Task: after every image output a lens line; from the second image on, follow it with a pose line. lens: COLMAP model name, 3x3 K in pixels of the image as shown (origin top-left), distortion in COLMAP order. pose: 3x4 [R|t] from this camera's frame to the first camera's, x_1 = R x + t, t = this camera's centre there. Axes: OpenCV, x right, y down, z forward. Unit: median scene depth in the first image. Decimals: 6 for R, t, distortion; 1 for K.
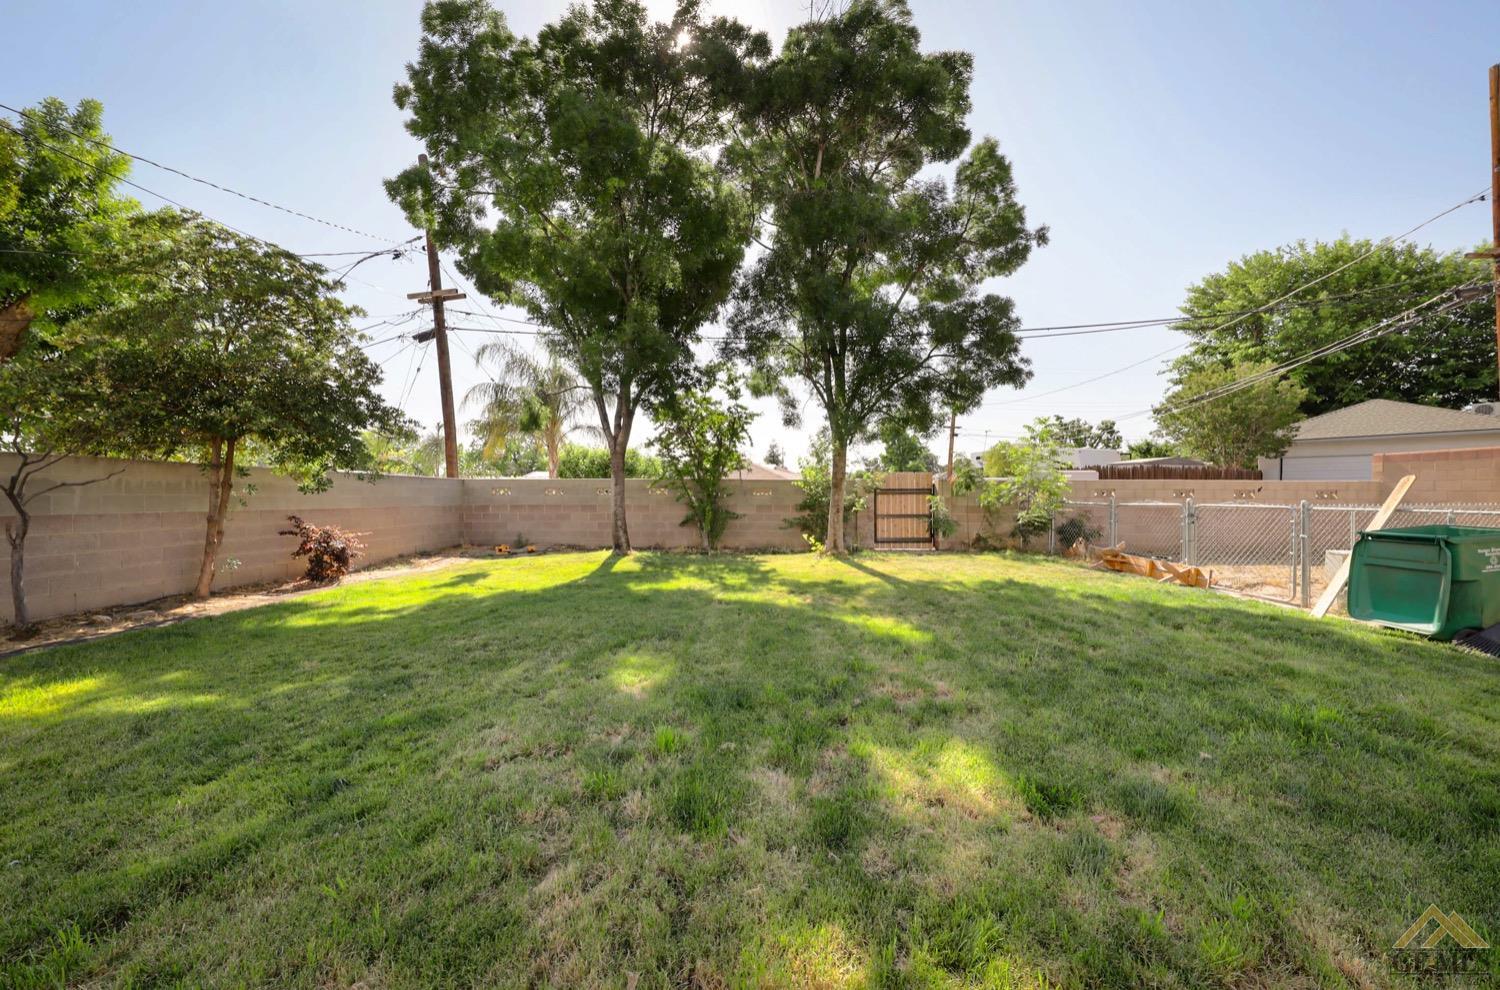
lens RADIAL K [[533.5, 0, 757.6], [0, 533.5, 498.3], [0, 0, 1]] dist [0.003598, -0.000385]
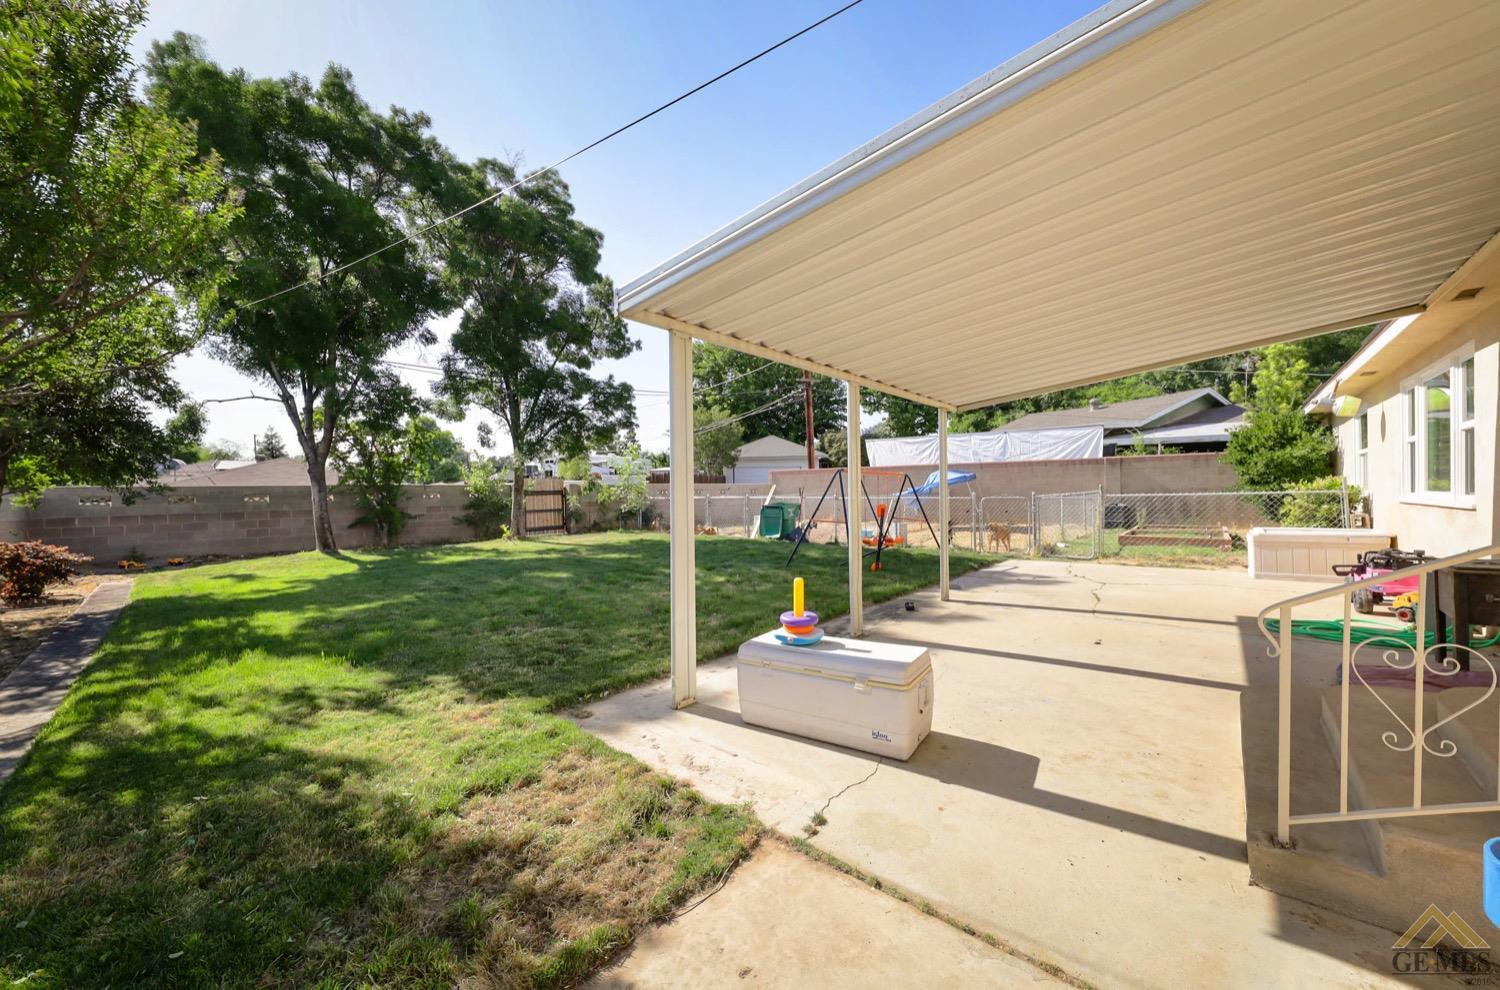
lens RADIAL K [[533.5, 0, 750.6], [0, 533.5, 493.7], [0, 0, 1]] dist [0.003598, -0.000385]
pose [[0.688794, -0.017961, 0.724734, -0.383378], [0.023023, 0.999731, 0.002895, -0.002874], [-0.724591, 0.014691, 0.689022, -0.359619]]
